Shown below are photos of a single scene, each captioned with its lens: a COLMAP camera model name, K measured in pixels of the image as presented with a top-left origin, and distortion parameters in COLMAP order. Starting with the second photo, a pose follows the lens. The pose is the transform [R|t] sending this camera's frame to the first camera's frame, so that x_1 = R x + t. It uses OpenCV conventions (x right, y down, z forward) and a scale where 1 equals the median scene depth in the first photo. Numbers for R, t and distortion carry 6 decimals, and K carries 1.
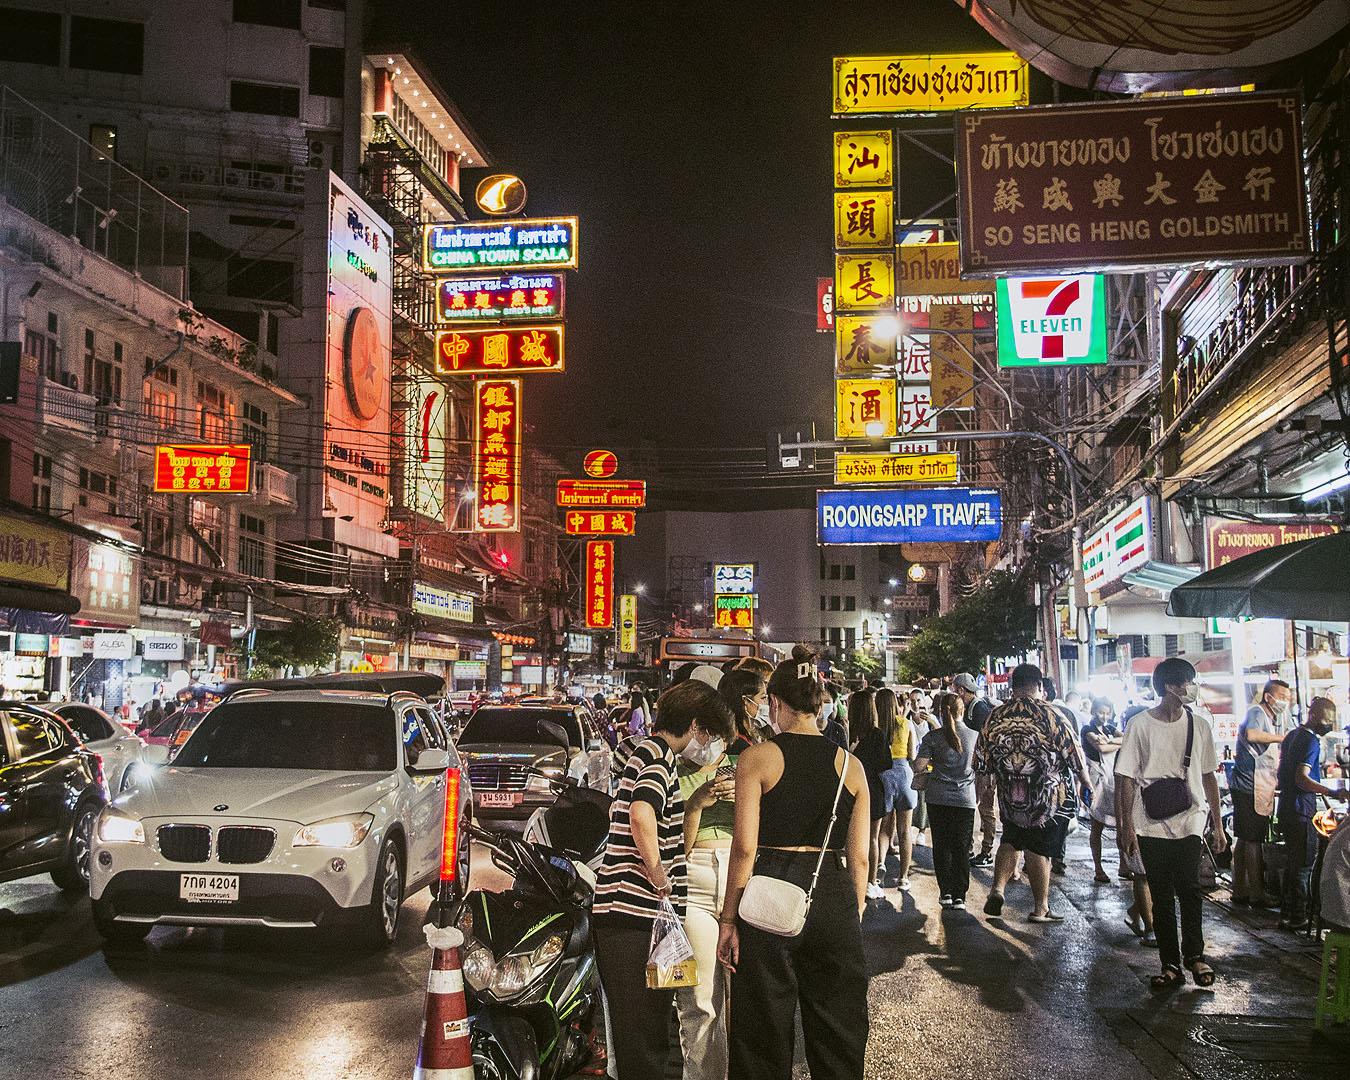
lens RADIAL K [[1619.6, 0, 673.2], [0, 1619.6, 536.0], [0, 0, 1]] dist [-0.035607, 0.000000]
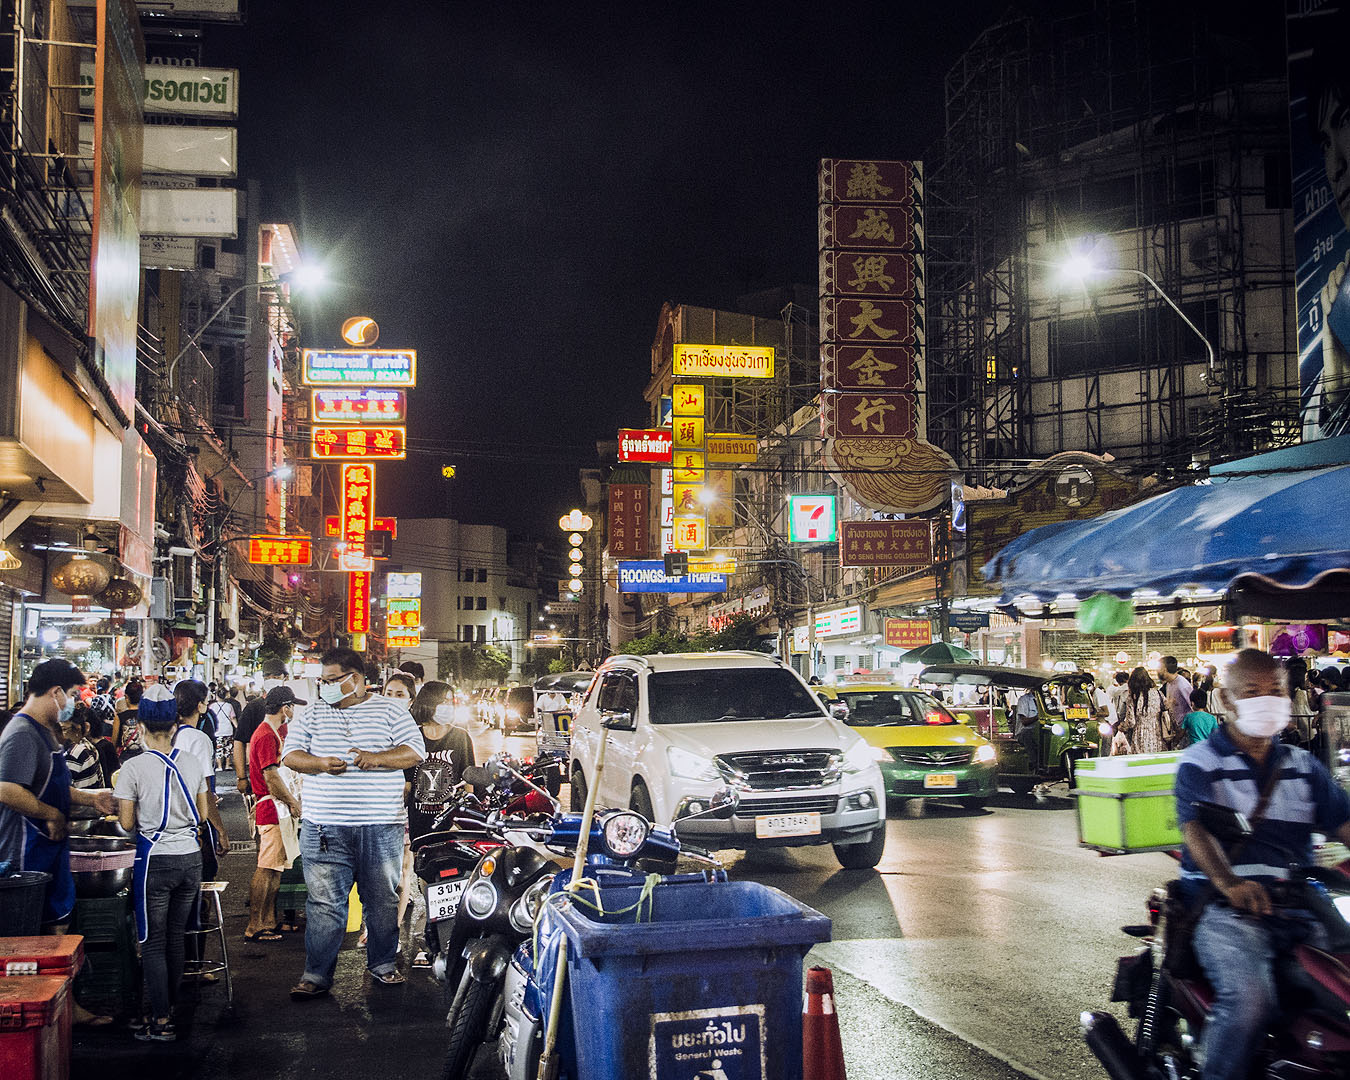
lens RADIAL K [[1619.6, 0, 676.5], [0, 1619.6, 542.1], [0, 0, 1]] dist [-0.035607, 0.000000]
pose [[0.965583, 0.017350, 0.259517, -0.204529], [-0.019791, 0.999781, 0.006797, -0.042829], [-0.259342, -0.011699, 0.965715, -0.438644]]
